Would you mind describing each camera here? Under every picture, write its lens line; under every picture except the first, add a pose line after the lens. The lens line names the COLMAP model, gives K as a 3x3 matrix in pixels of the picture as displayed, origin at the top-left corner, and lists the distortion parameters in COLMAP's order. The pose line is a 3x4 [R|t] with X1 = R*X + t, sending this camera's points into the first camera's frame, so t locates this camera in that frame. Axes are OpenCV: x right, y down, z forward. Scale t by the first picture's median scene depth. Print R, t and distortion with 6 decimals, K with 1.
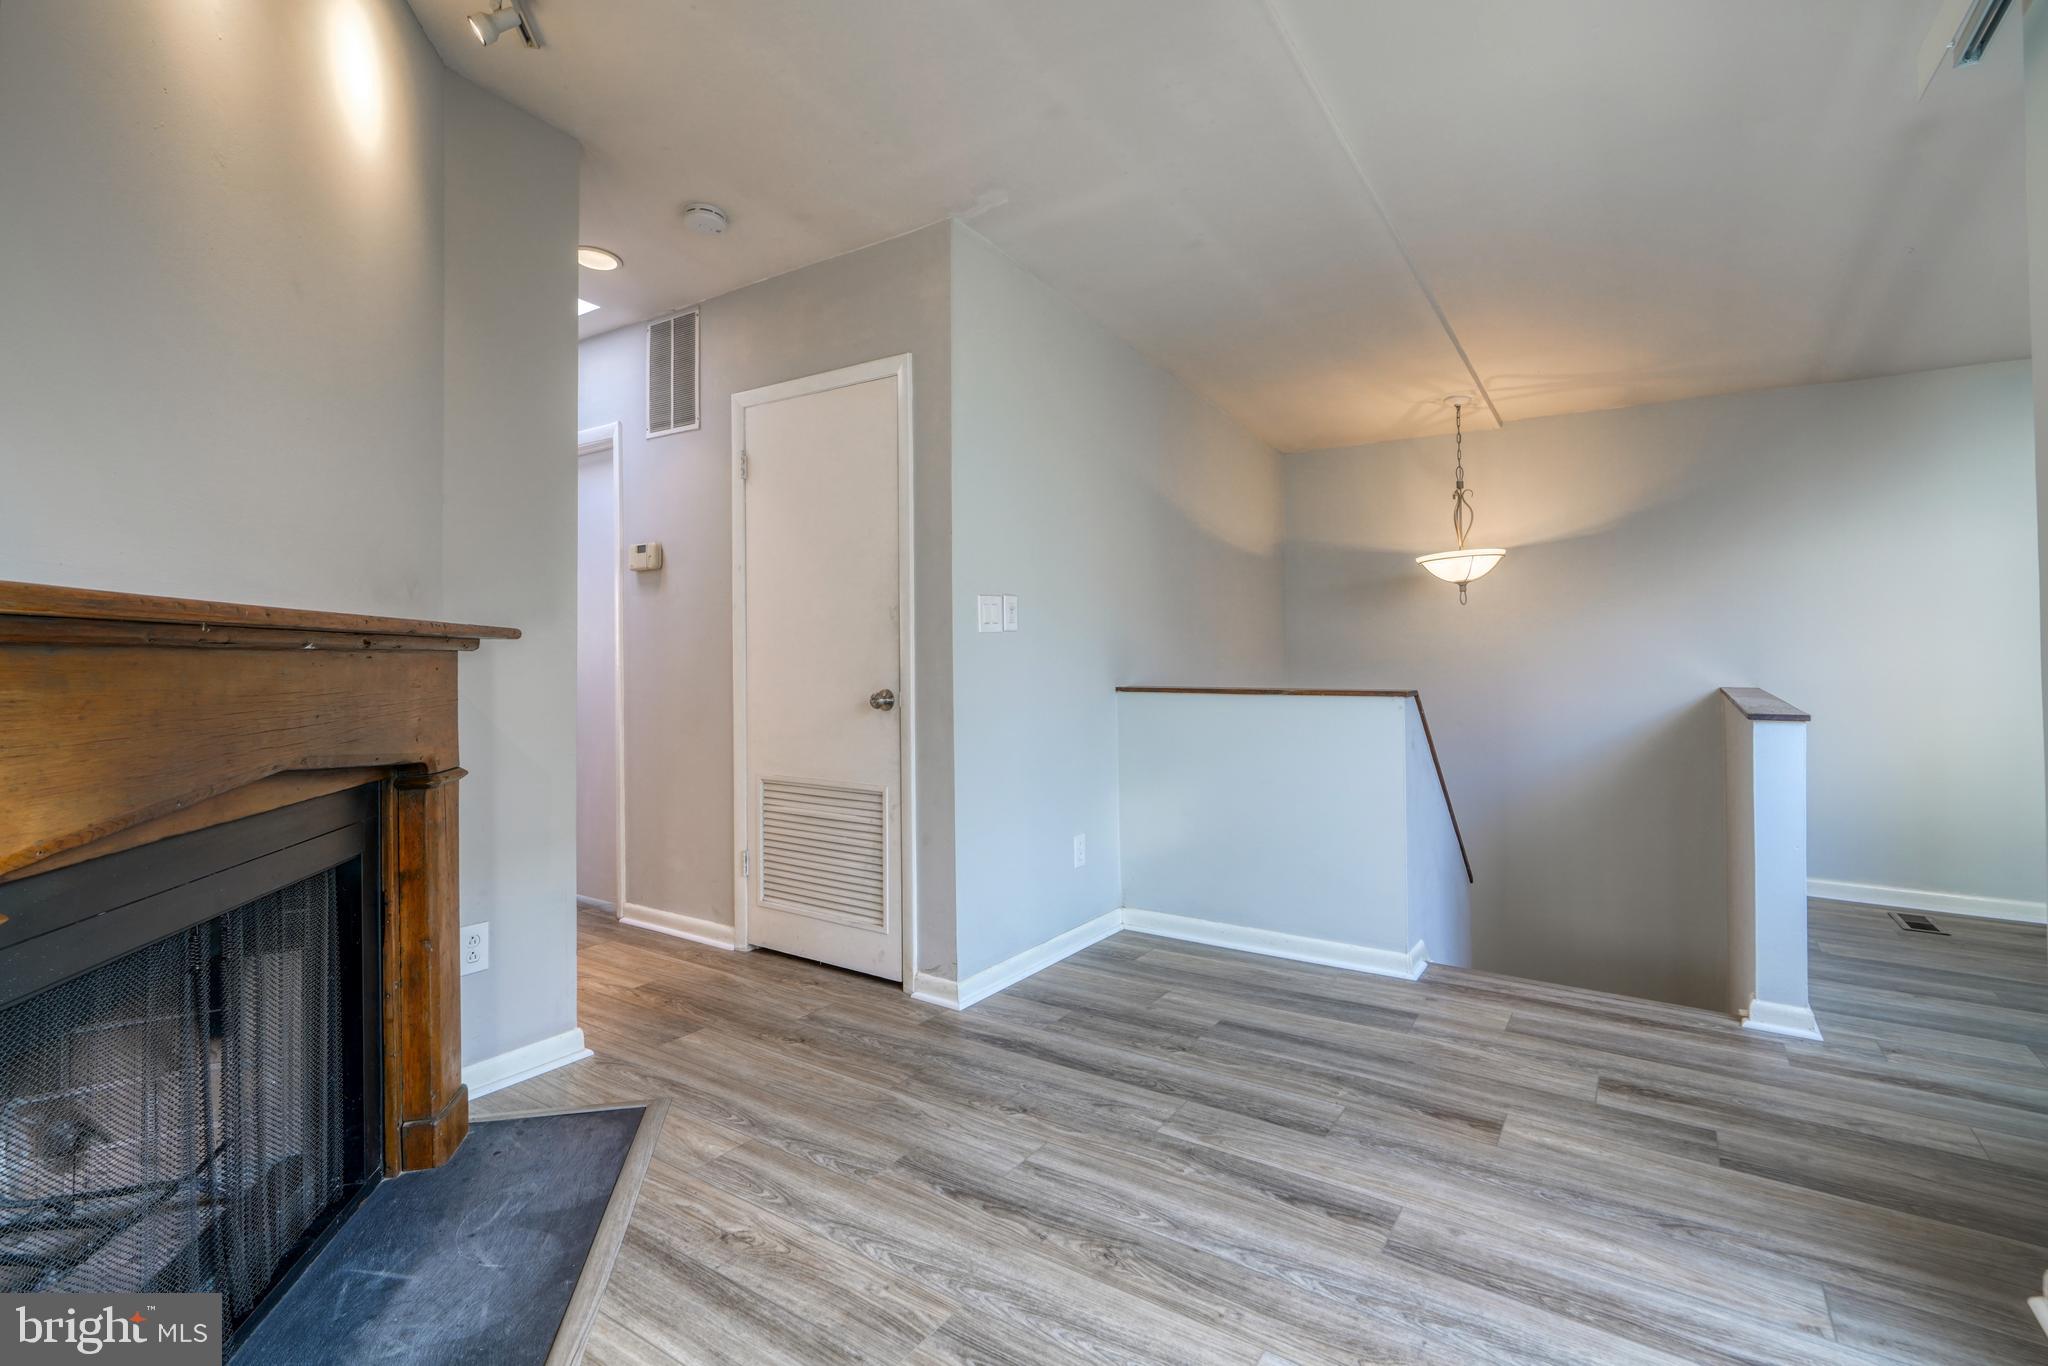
lens RADIAL K [[947.0, 0, 1012.8], [0, 947.0, 664.8], [0, 0, 1]] dist [-0.008662, 0.002423]
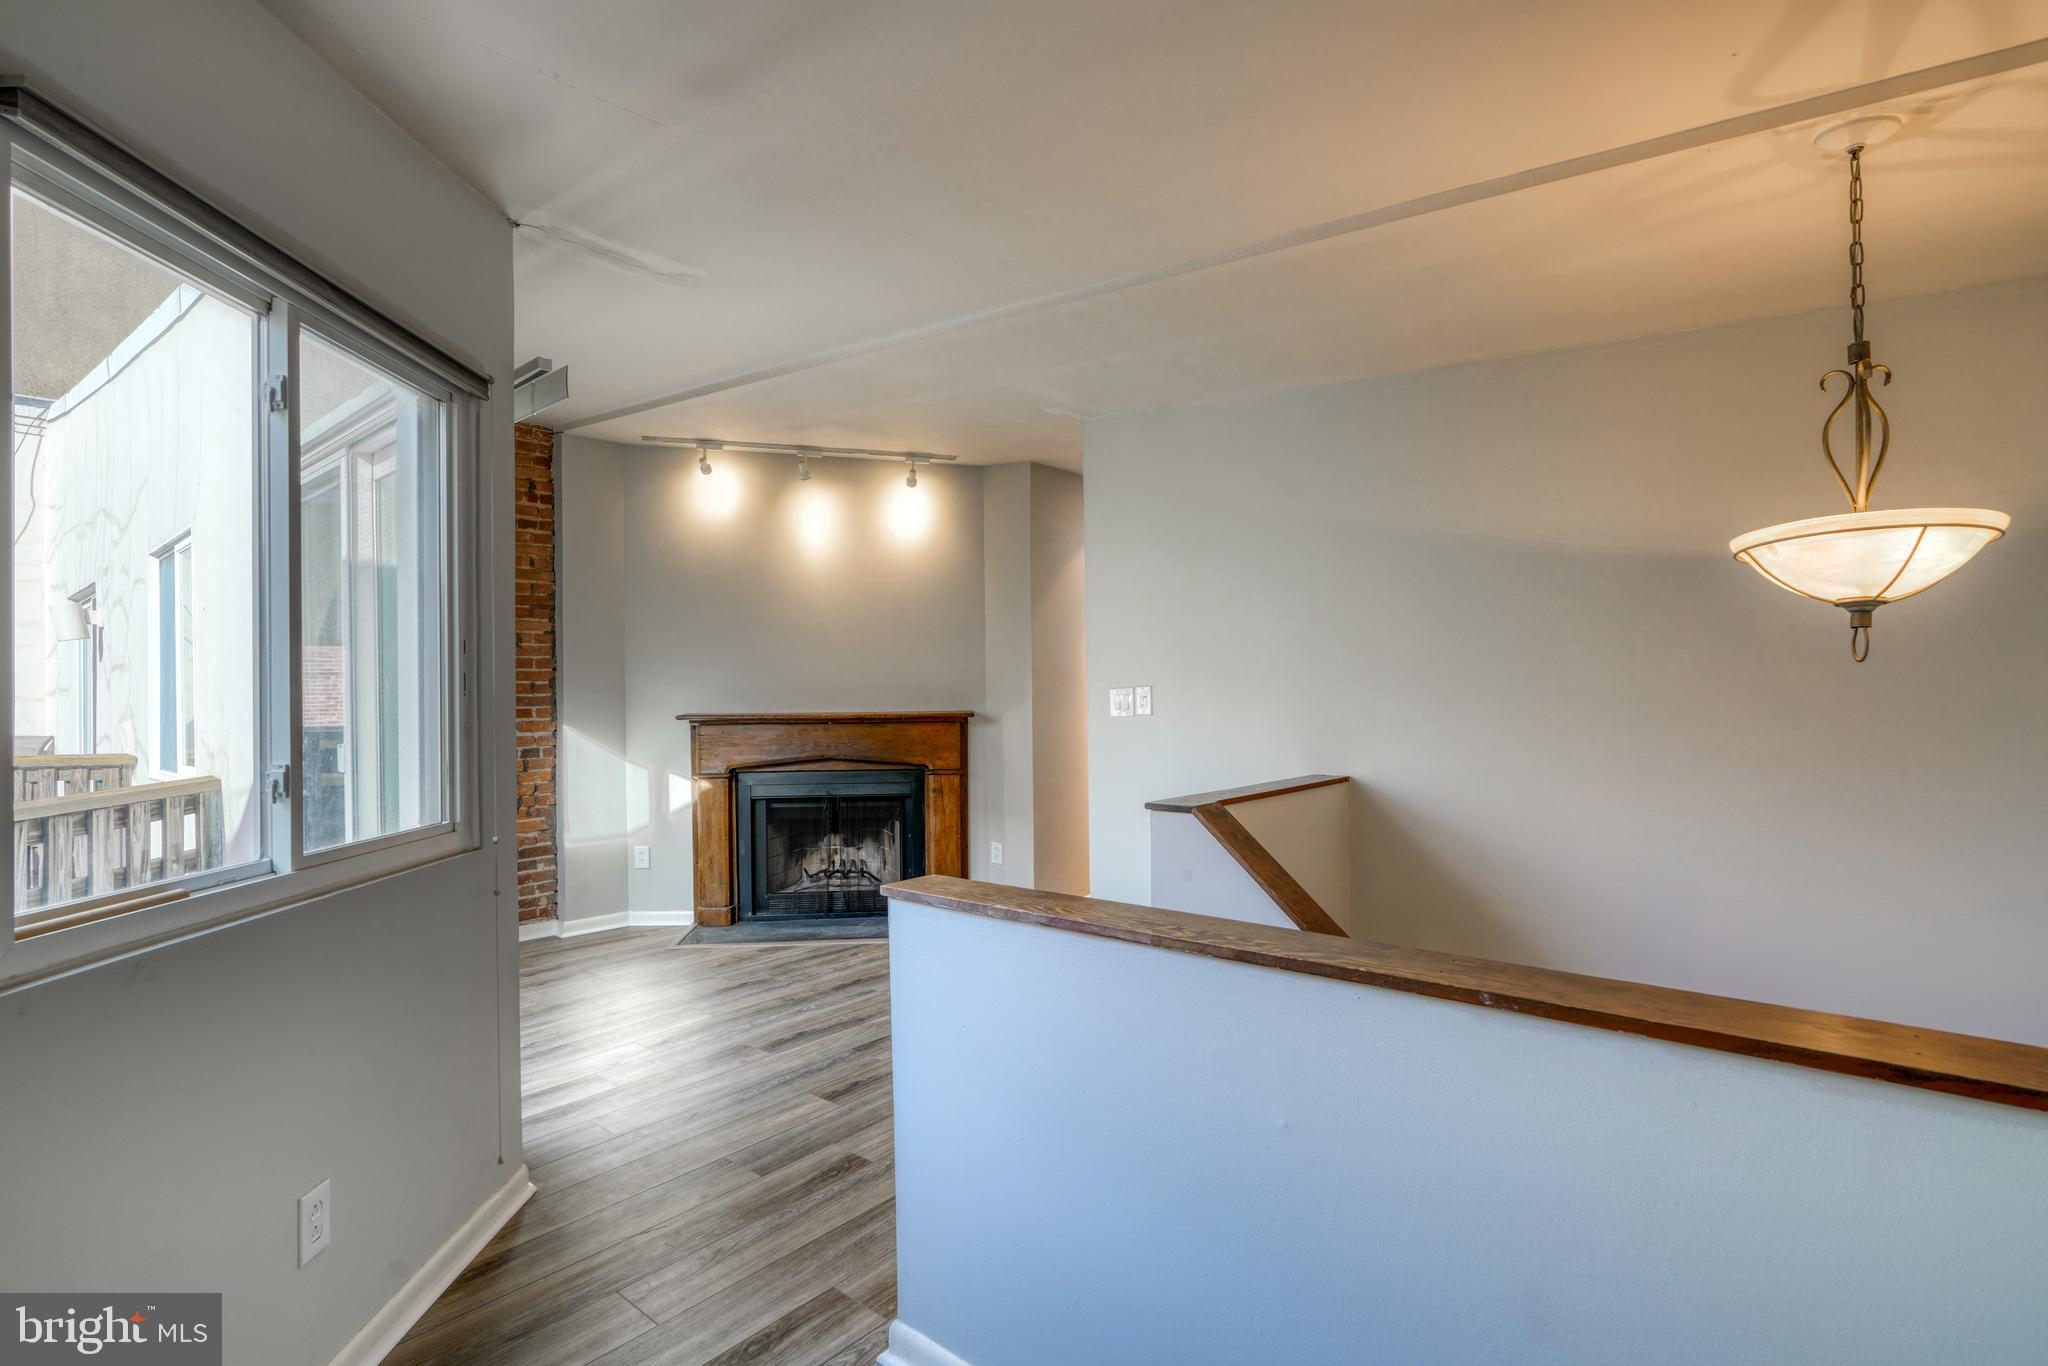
lens RADIAL K [[947.0, 0, 1009.0], [0, 947.0, 690.1], [0, 0, 1]] dist [-0.008662, 0.002423]
pose [[-0.111851, 0.007020, -0.993700, 1.886632], [0.004443, 0.999969, 0.006564, -0.115568], [0.993715, -0.003681, -0.111879, 1.448407]]
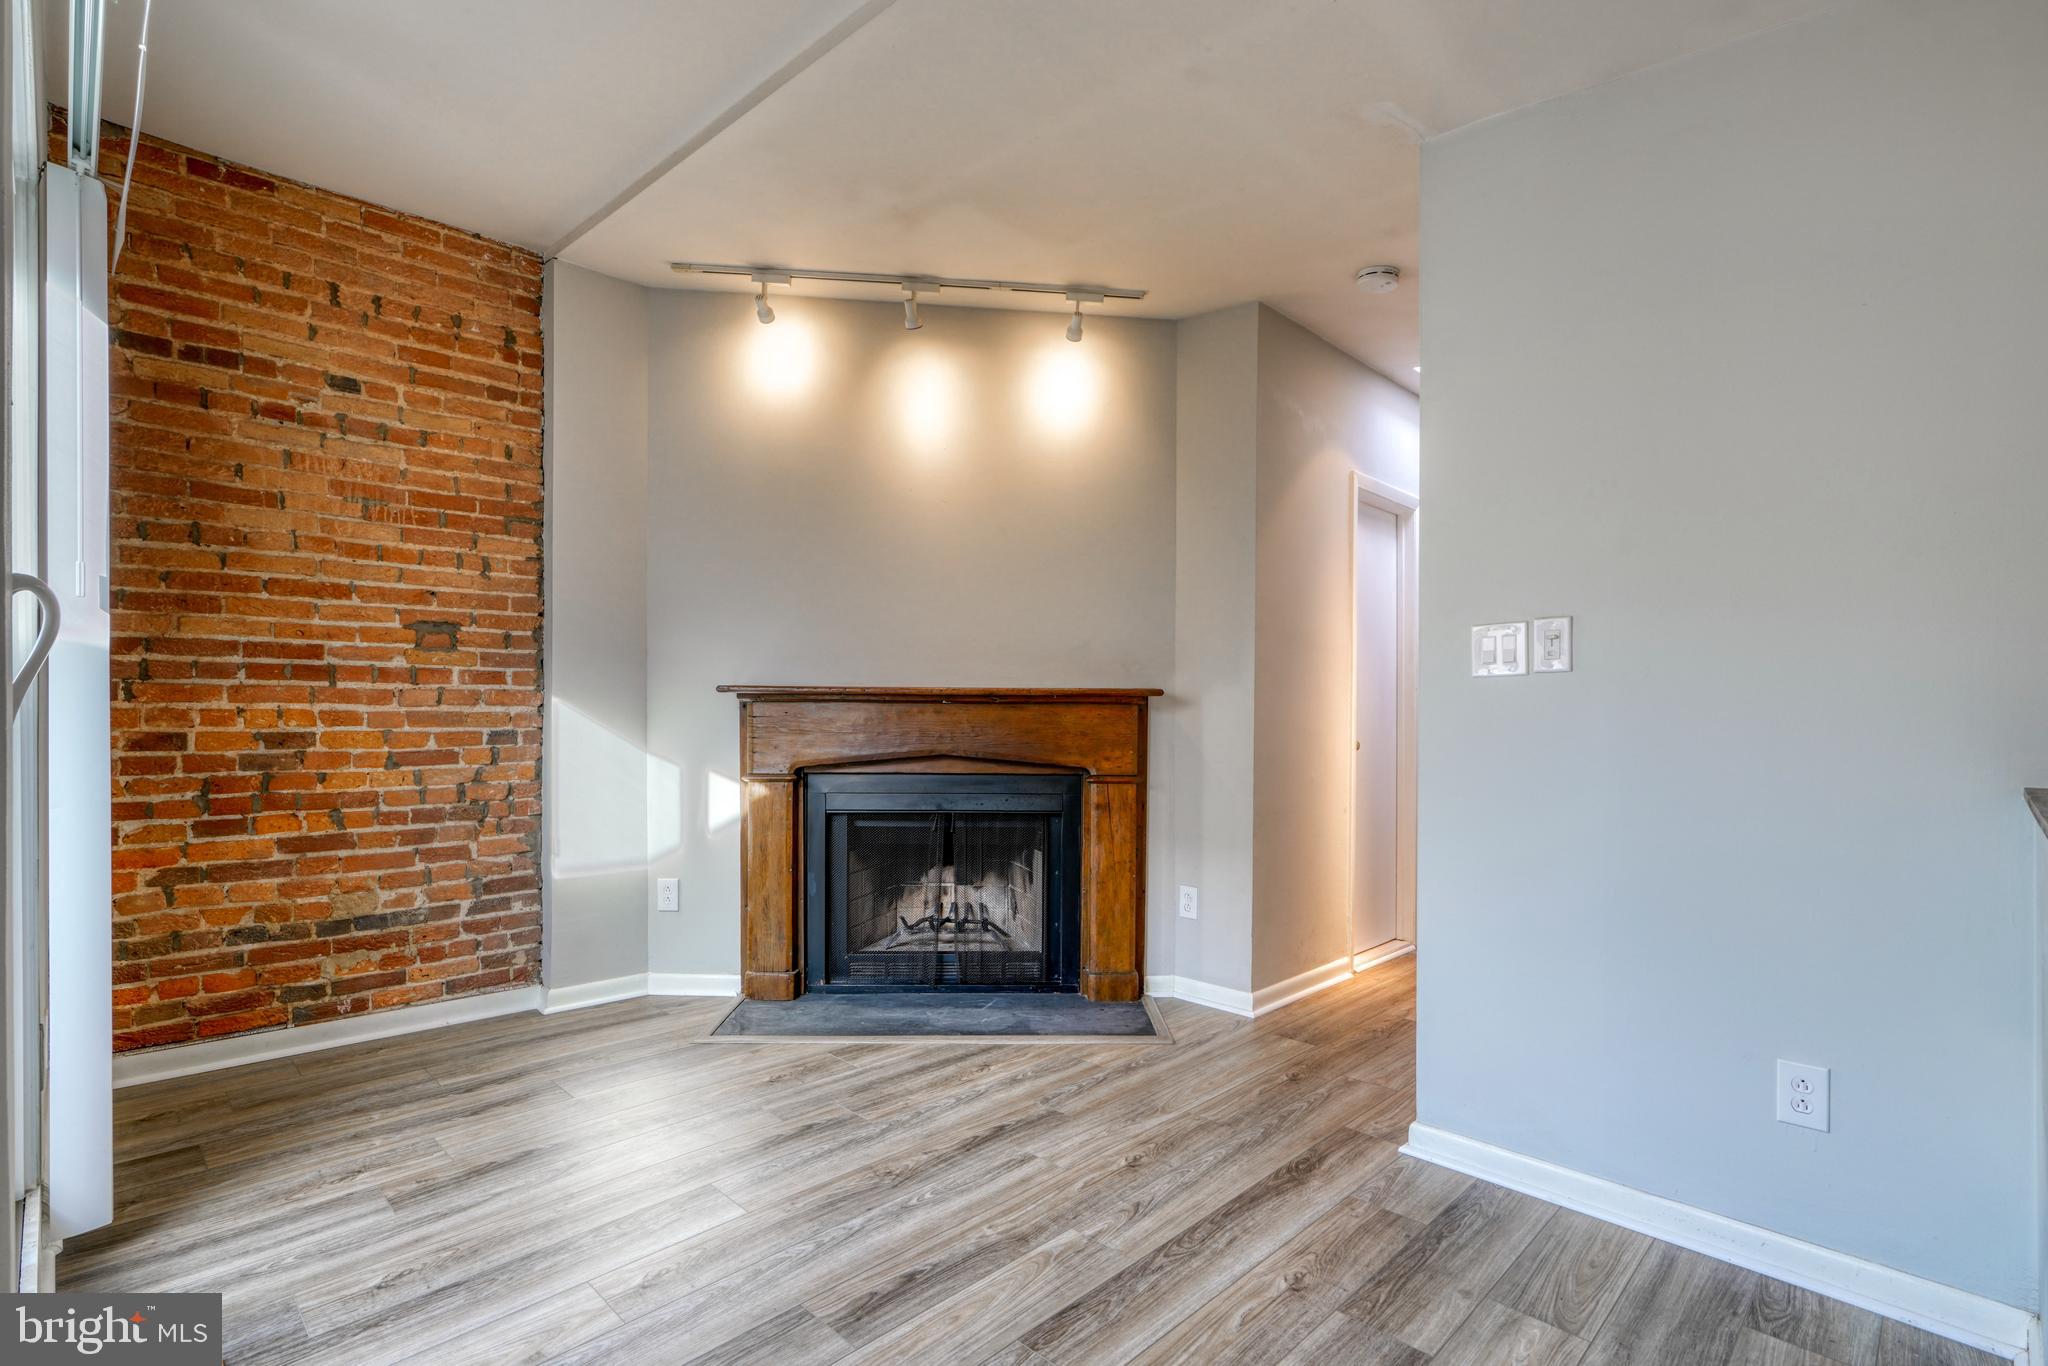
lens RADIAL K [[947.0, 0, 1029.9], [0, 947.0, 715.9], [0, 0, 1]] dist [-0.008662, 0.002423]
pose [[-0.172959, 0.011278, -0.984865, 1.076158], [-0.010956, 0.999851, 0.013373, -0.014143], [0.984868, 0.013104, -0.172809, 1.136999]]
